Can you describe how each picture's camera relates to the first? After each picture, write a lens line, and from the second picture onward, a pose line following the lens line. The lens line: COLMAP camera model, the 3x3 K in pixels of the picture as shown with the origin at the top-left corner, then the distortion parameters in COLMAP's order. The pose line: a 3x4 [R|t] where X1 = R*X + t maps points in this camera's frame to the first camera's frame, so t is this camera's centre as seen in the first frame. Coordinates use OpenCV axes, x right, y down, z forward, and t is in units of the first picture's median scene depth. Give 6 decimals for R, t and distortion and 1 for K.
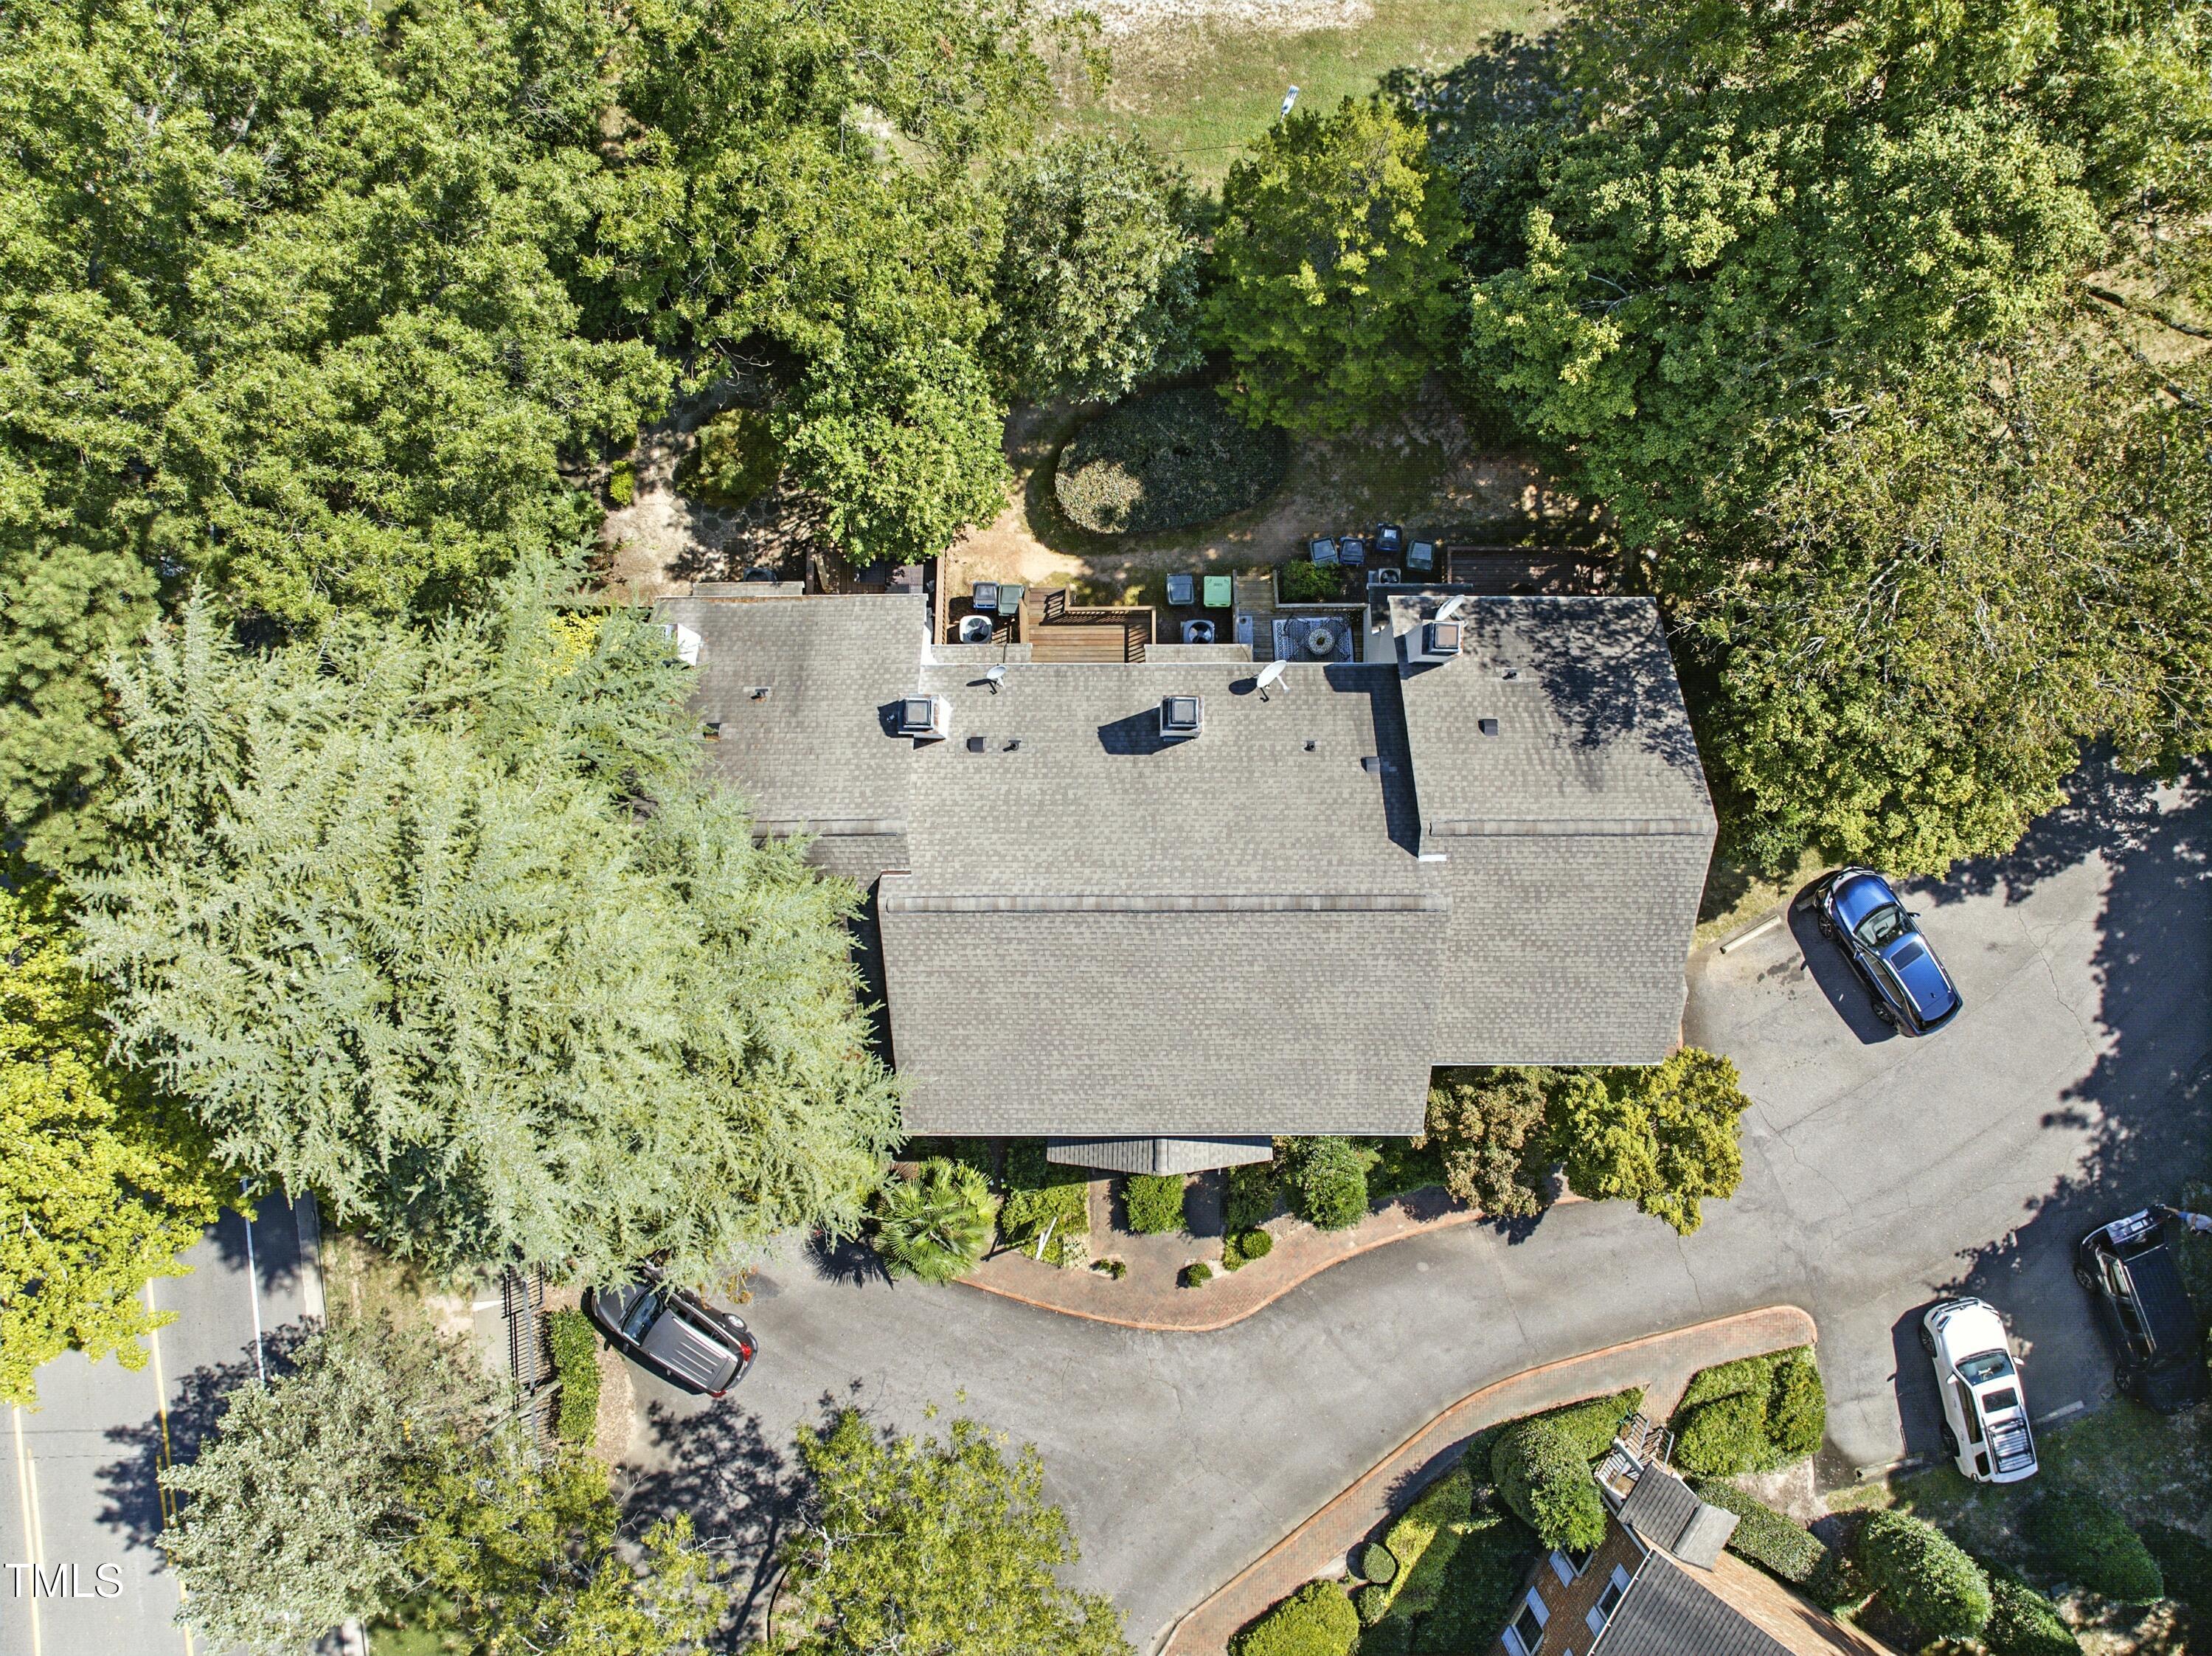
lens RADIAL K [[1568.1, 0, 1120.1], [0, 1568.1, 825.6], [0, 0, 1]] dist [-0.050044, 0.018956]
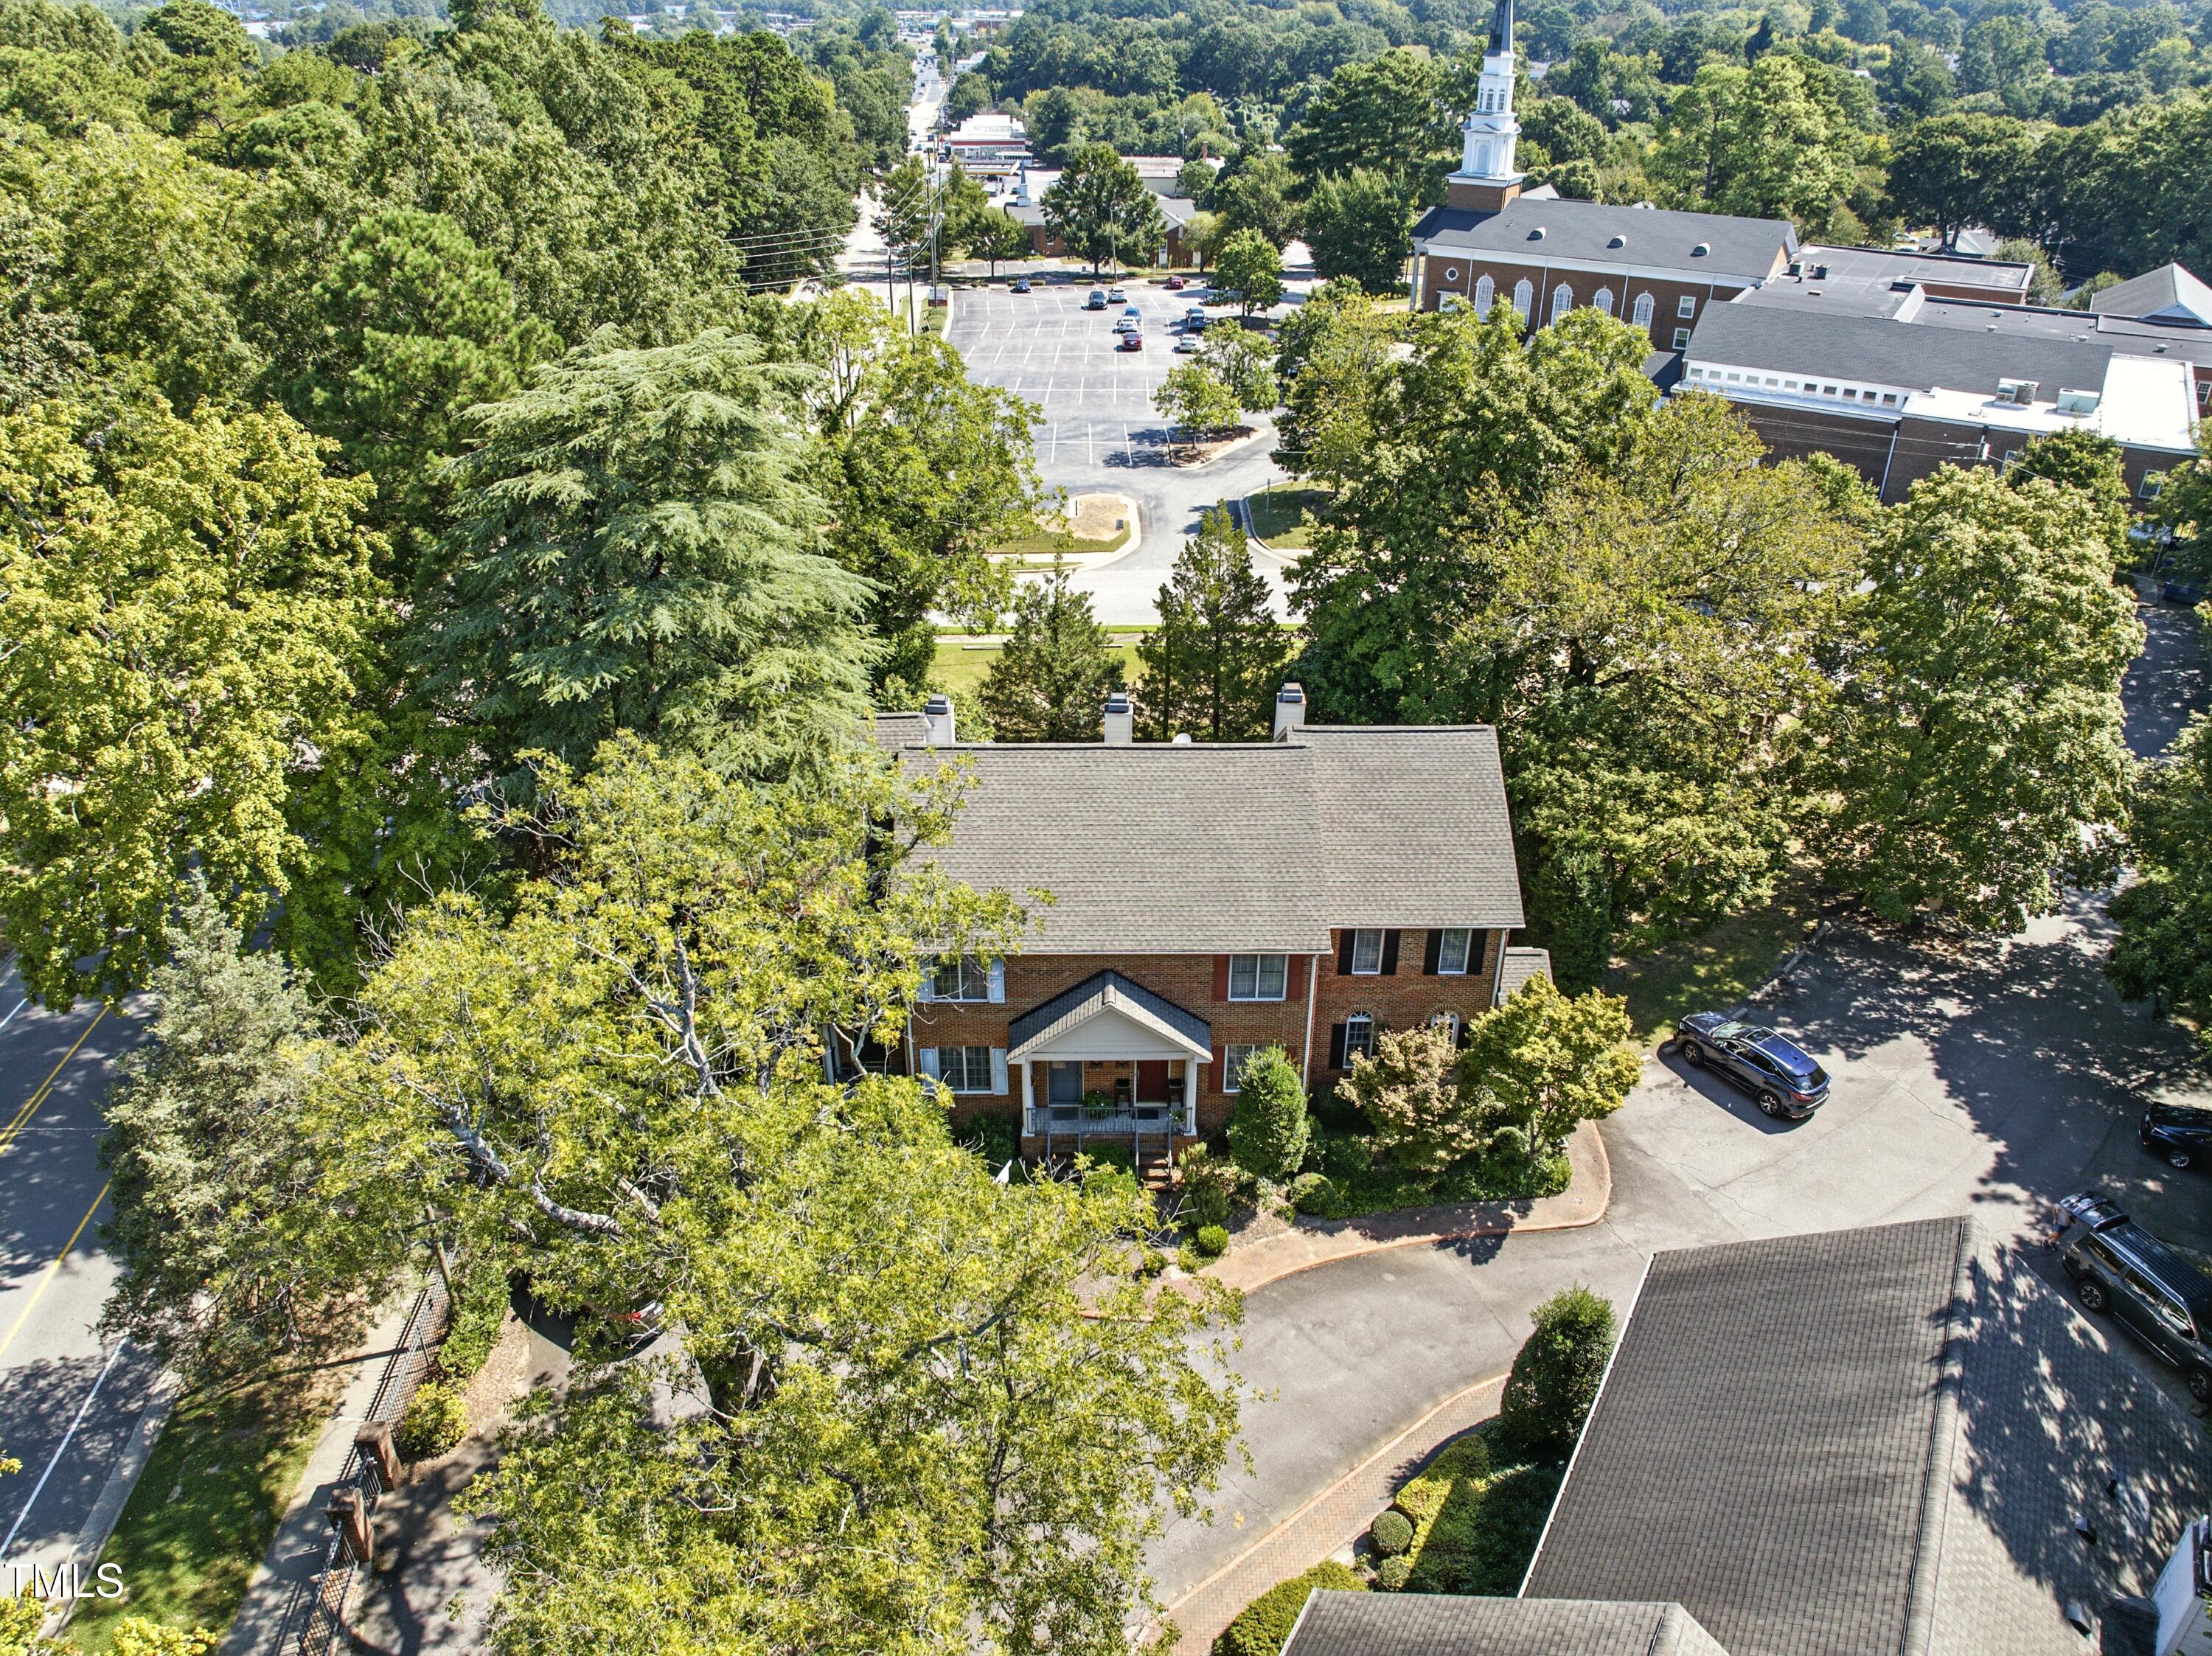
lens RADIAL K [[1568.0, 0, 1119.4], [0, 1568.0, 815.1], [0, 0, 1]] dist [-0.050044, 0.018956]
pose [[0.999875, -0.001914, 0.015692, 0.013736], [0.014535, 0.501637, -0.864956, 0.969222], [-0.006217, 0.865076, 0.501602, 0.272216]]
